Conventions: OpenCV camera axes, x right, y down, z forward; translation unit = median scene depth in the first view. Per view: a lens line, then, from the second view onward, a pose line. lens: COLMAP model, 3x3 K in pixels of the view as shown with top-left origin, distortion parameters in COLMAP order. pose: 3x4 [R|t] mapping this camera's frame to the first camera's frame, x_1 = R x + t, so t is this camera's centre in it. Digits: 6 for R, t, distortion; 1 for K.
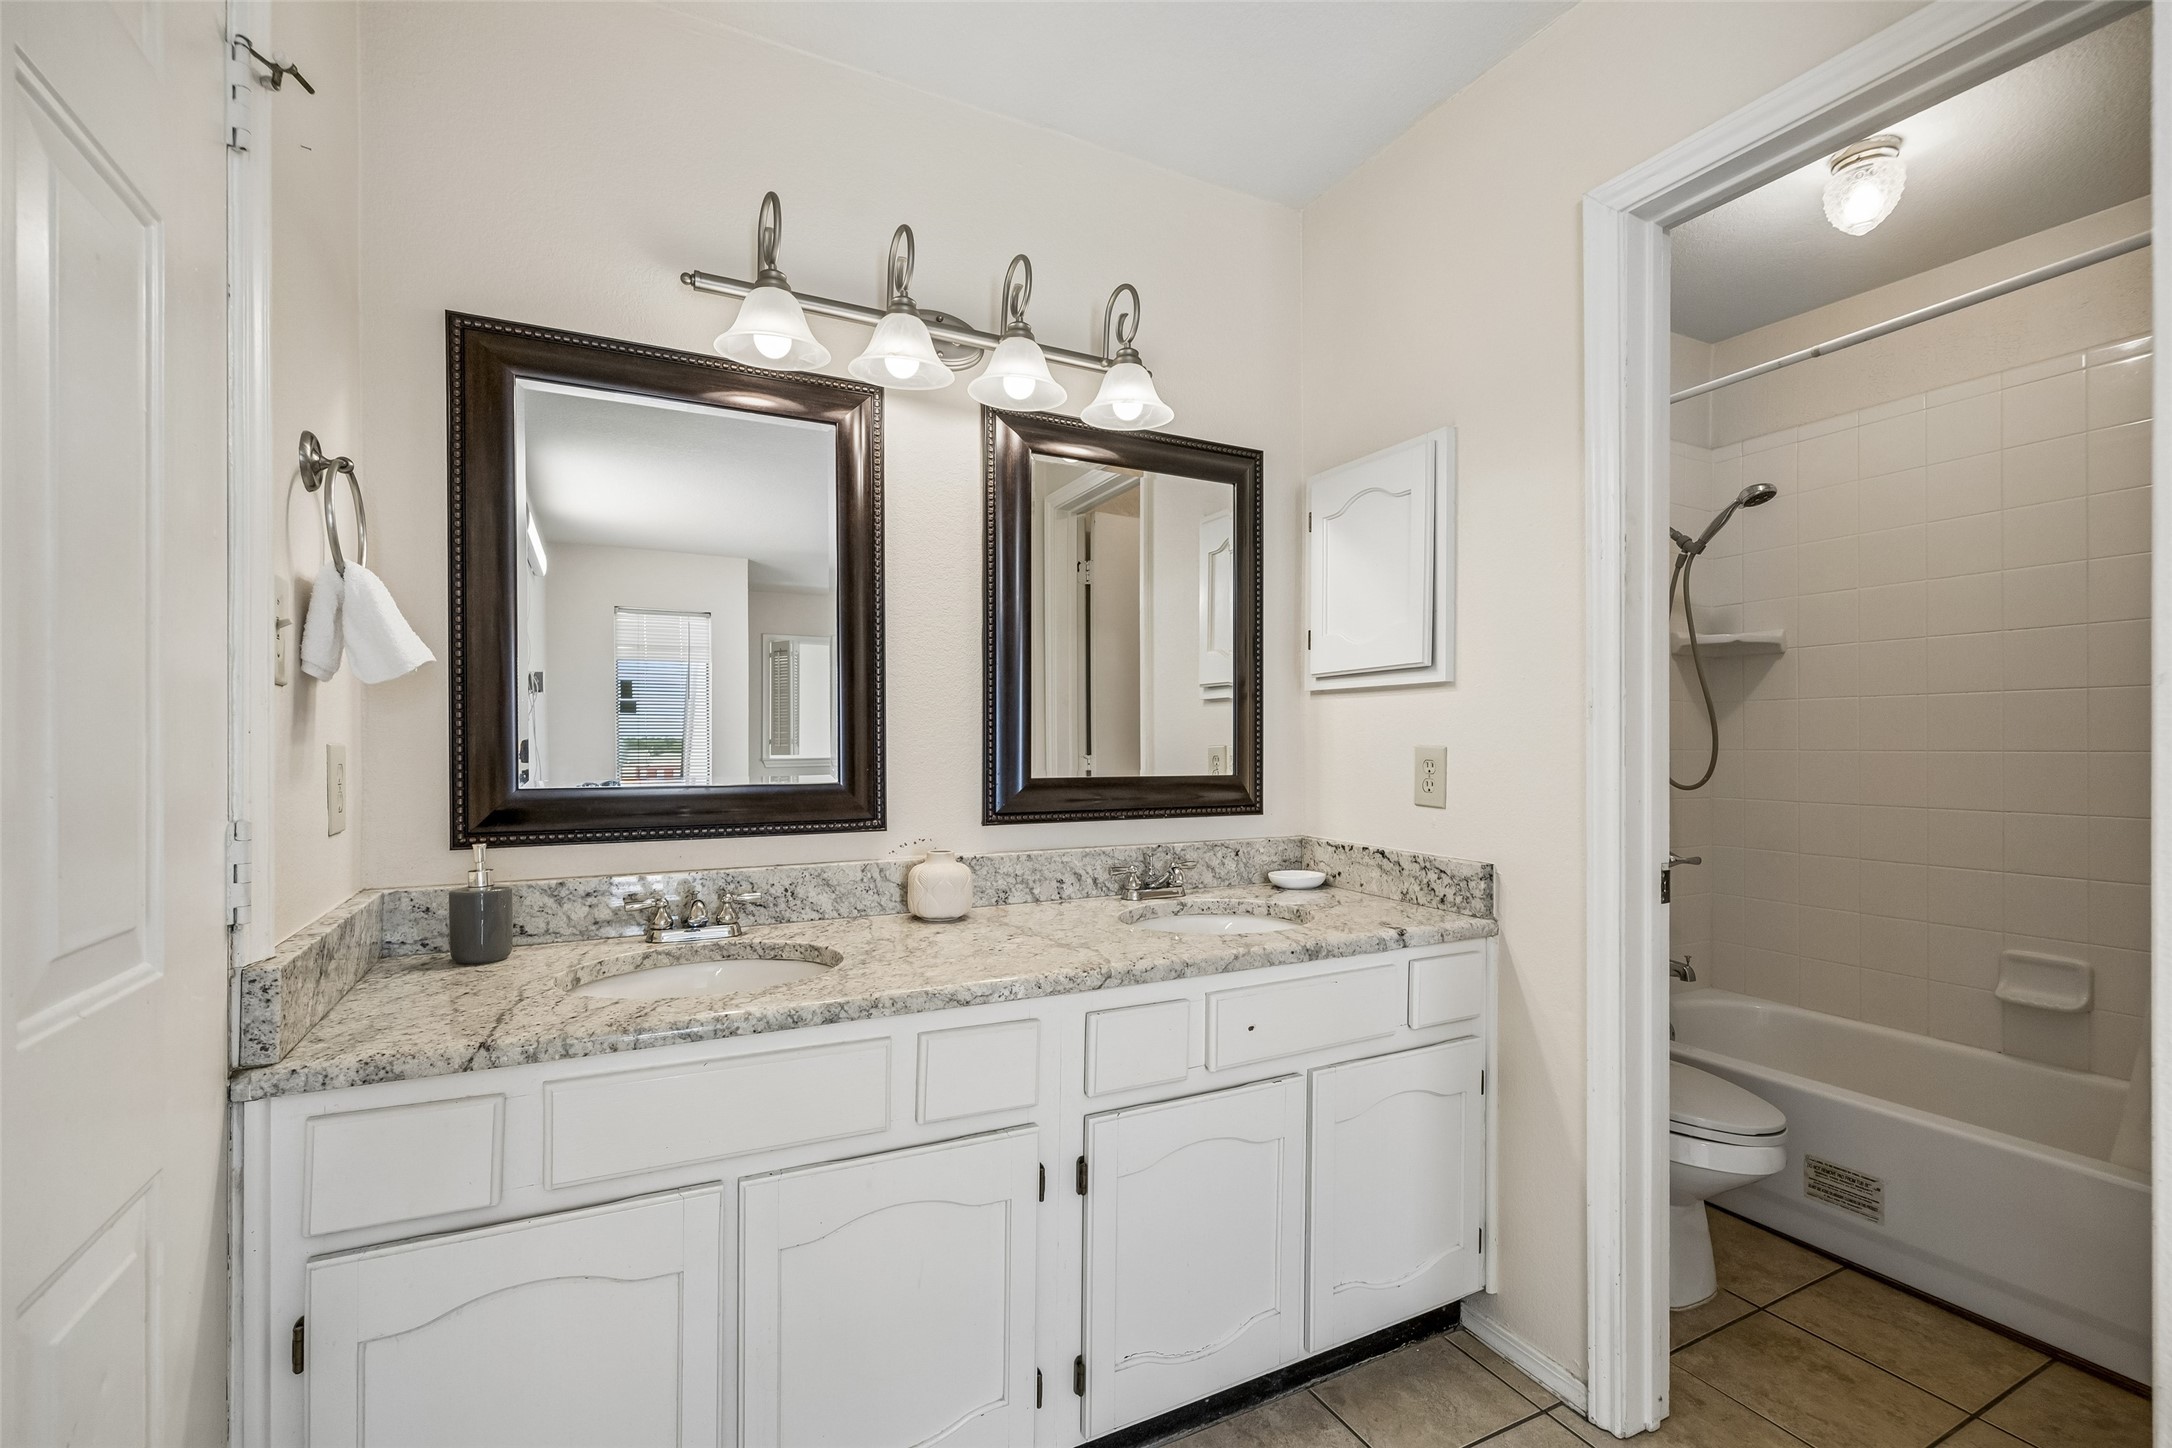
lens RADIAL K [[963.9, 0, 1073.2], [0, 963.9, 743.0], [0, 0, 1]] dist [-0.003657, 0.000369]
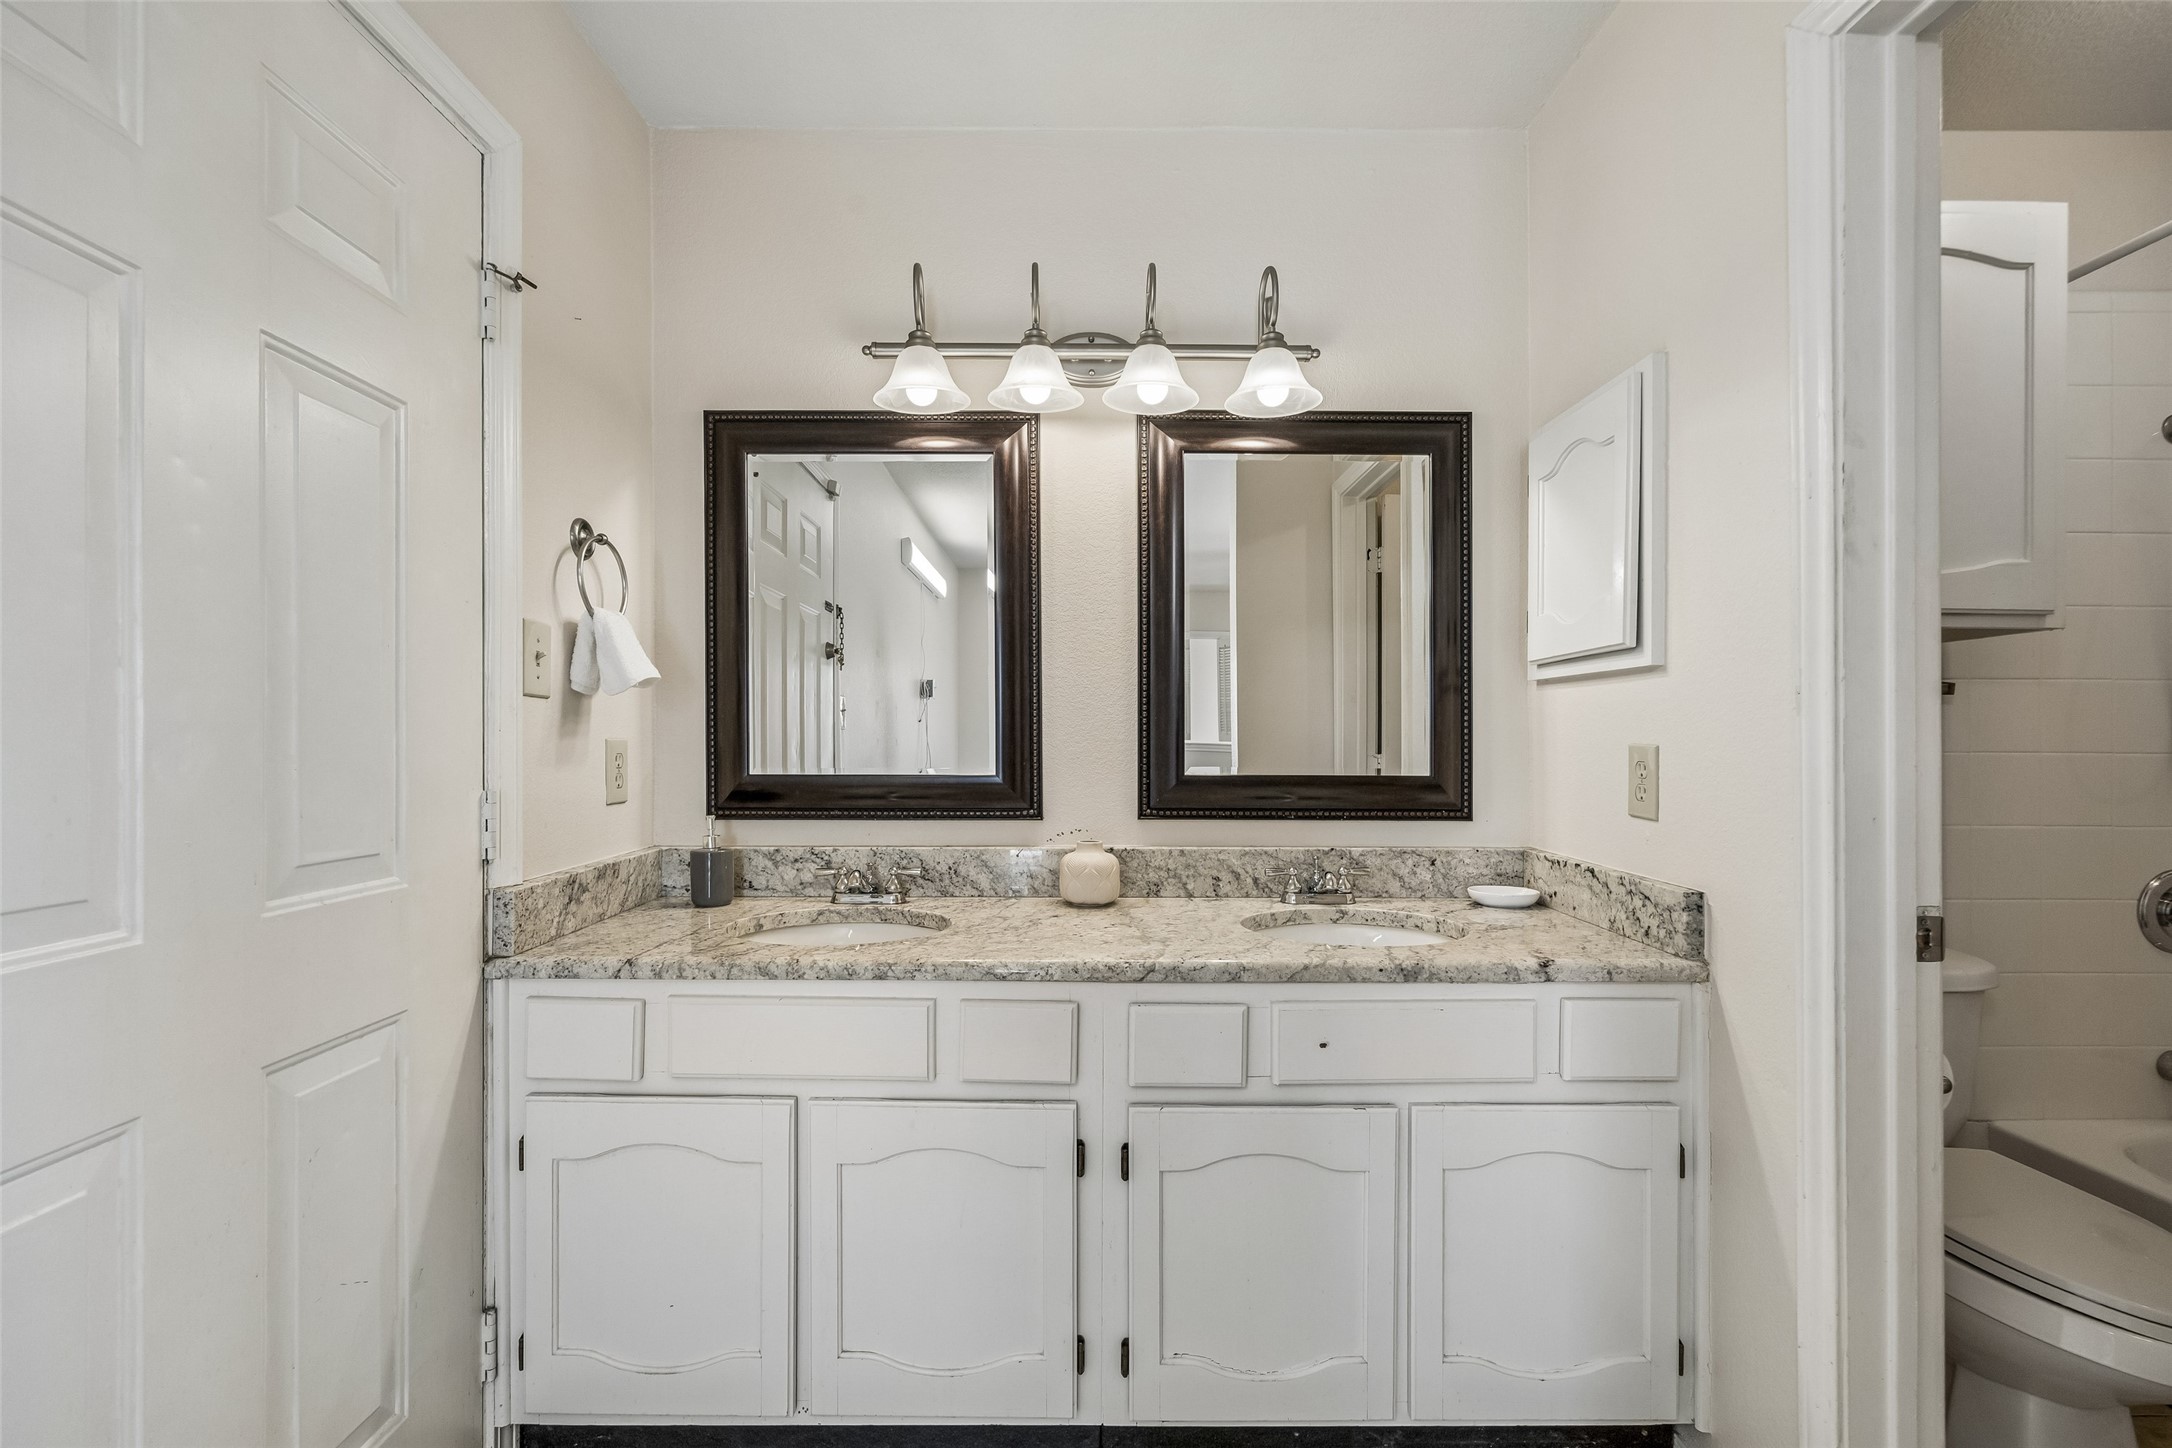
lens RADIAL K [[959.9, 0, 1060.5], [0, 959.9, 739.6], [0, 0, 1]] dist [-0.011871, 0.008075]
pose [[0.887622, 0.002362, -0.460567, 0.338219], [-0.002728, 0.999996, -0.000130, 0.000421], [0.460565, 0.001372, 0.887625, 0.051805]]
